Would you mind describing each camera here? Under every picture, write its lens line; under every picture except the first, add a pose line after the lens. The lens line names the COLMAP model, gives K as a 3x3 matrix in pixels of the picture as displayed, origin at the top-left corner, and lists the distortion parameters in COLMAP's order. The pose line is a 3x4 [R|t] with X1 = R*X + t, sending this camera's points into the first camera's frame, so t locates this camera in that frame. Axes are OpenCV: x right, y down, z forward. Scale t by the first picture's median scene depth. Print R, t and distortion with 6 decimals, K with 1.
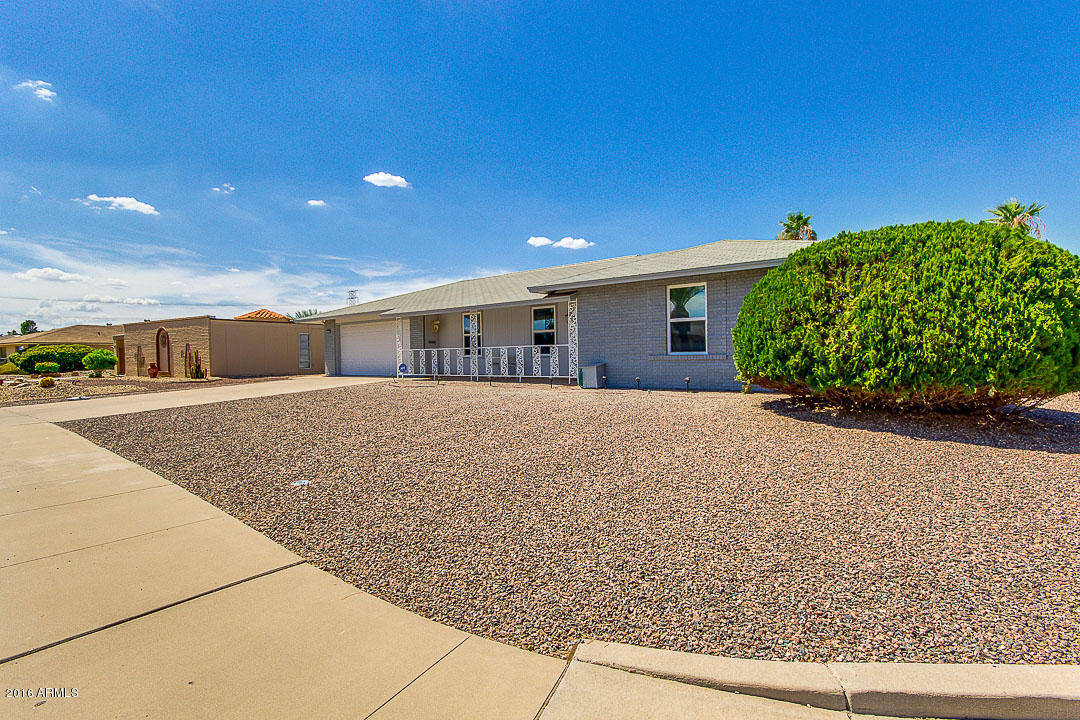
lens RADIAL K [[501.8, 0, 544.7], [0, 501.8, 360.8], [0, 0, 1]] dist [0.002522, -0.001253]
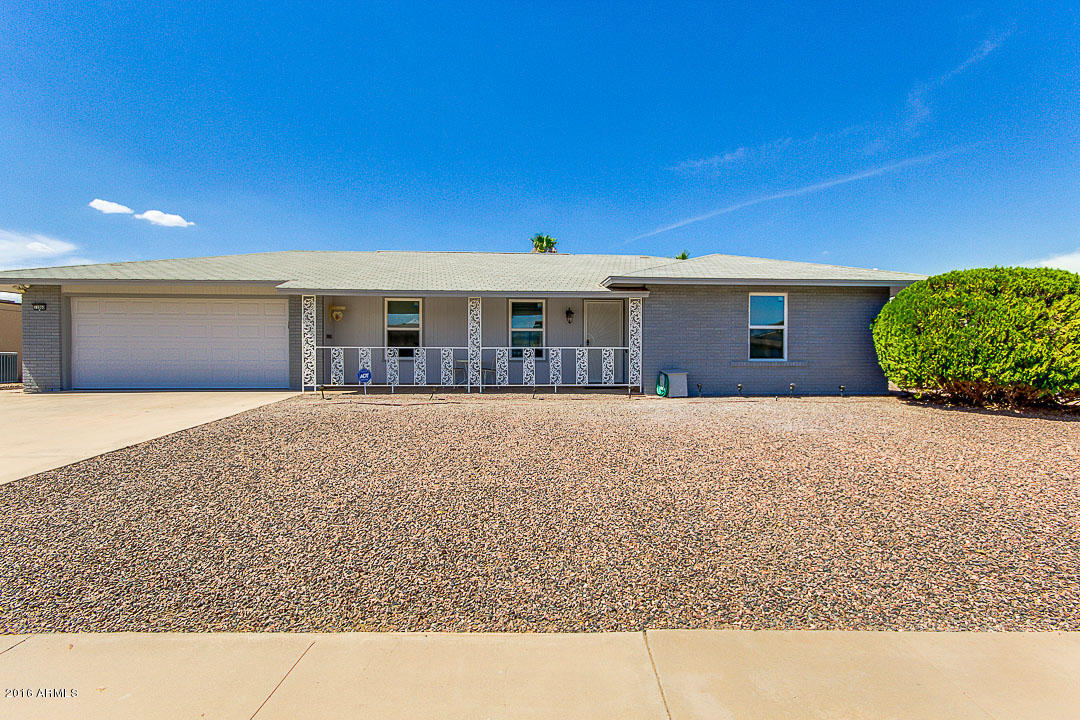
lens RADIAL K [[501.8, 0, 544.7], [0, 501.8, 360.8], [0, 0, 1]] dist [0.002522, -0.001253]
pose [[0.754513, 0.015569, 0.656100, -0.446139], [-0.006423, 0.999846, -0.016340, 0.004013], [-0.656253, 0.008115, 0.754497, 0.313315]]
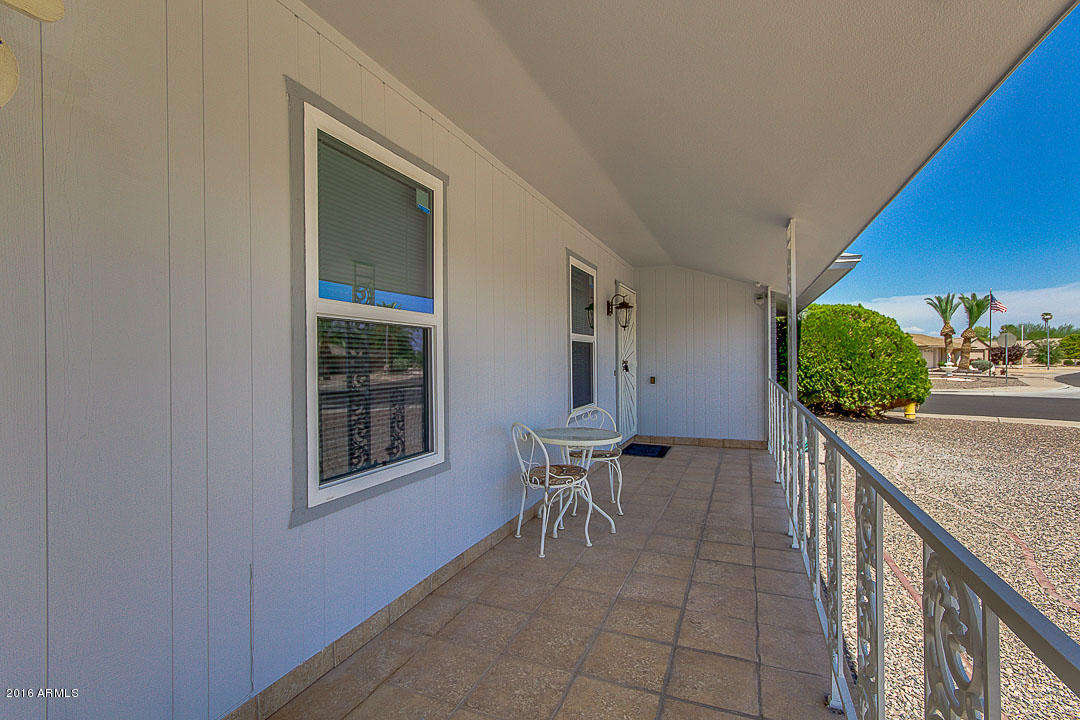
lens RADIAL K [[501.8, 0, 544.7], [0, 501.8, 360.8], [0, 0, 1]] dist [0.002522, -0.001253]
pose [[-0.319356, 0.006455, 0.947613, -0.140914], [0.007068, 0.999965, -0.004429, -0.037122], [-0.947609, 0.005283, -0.319390, 0.863719]]
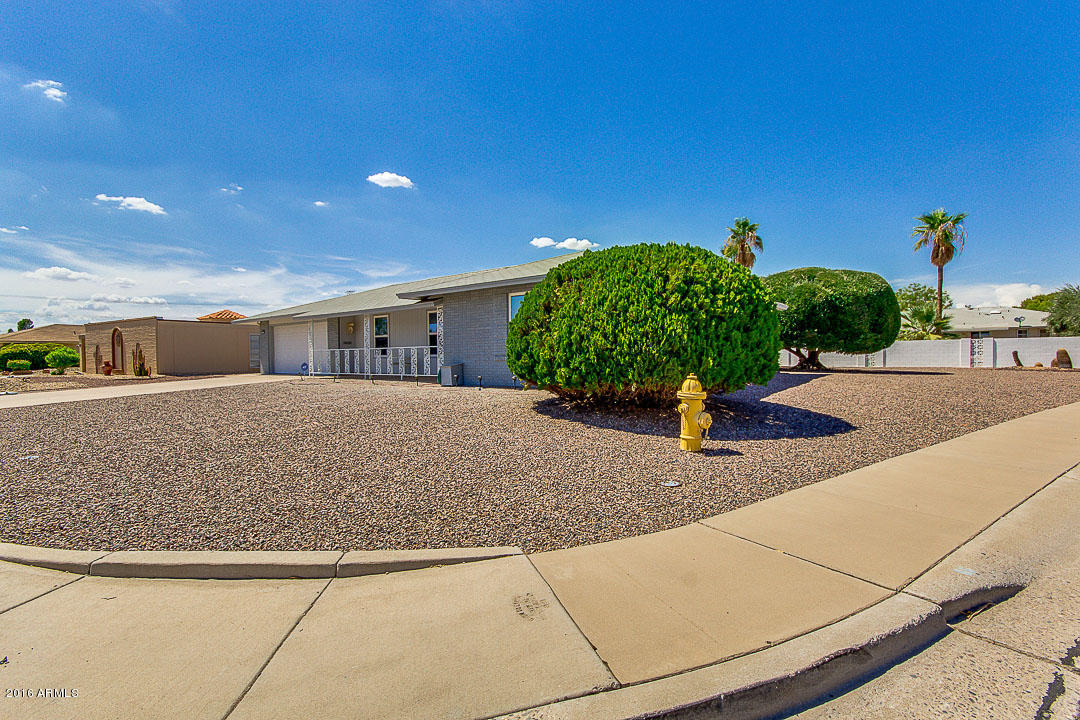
lens RADIAL K [[500.0, 0, 546.5], [0, 500.0, 362.5], [0, 0, 1]] dist [0.001764, 0.000525]
pose [[0.999965, 0.004988, -0.006651, 0.206466], [-0.004971, 0.999984, 0.002540, -0.000352], [0.006663, -0.002507, 0.999975, -0.060856]]
